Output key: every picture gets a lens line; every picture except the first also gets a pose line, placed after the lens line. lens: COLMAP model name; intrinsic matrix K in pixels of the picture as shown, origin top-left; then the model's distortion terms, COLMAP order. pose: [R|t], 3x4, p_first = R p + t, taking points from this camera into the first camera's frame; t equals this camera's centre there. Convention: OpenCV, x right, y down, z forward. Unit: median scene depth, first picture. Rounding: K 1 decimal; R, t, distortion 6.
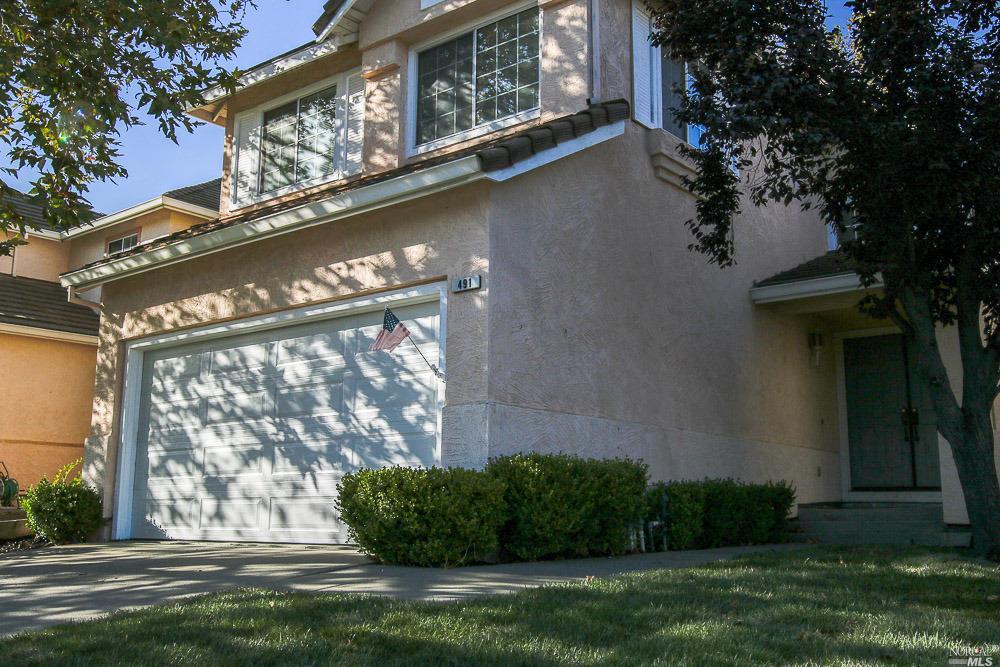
lens RADIAL K [[990.7, 0, 499.9], [0, 990.7, 329.1], [0, 0, 1]] dist [-0.085987, 0.000000]
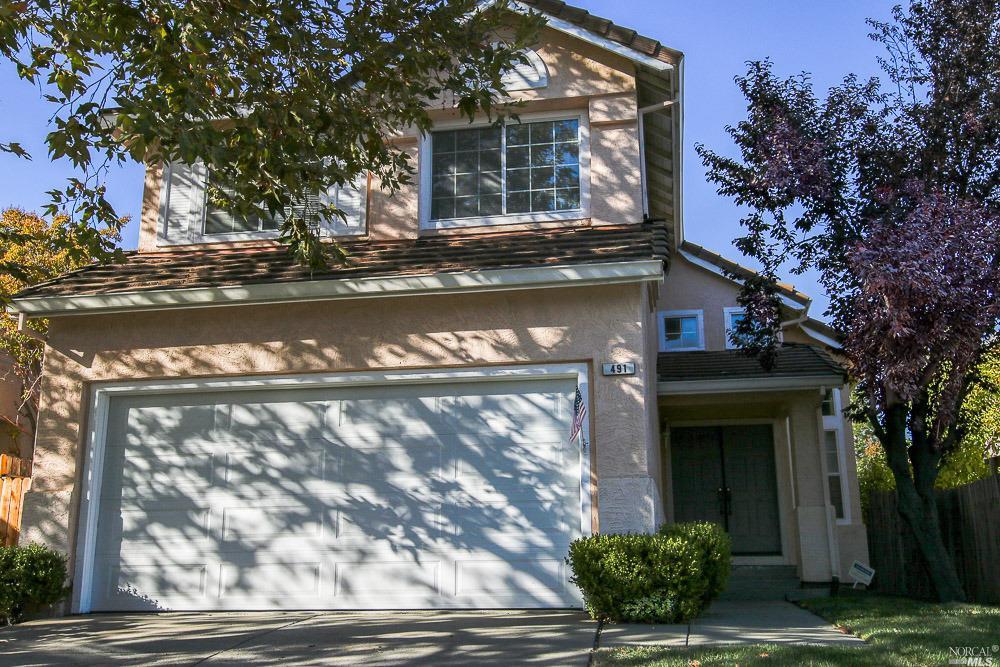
lens RADIAL K [[990.7, 0, 501.3], [0, 990.7, 335.5], [0, 0, 1]] dist [-0.085987, 0.000000]
pose [[0.854478, 0.109725, 0.507767, -0.565545], [-0.075150, 0.993266, -0.088176, 0.019369], [-0.514022, 0.037186, 0.856970, 0.074123]]
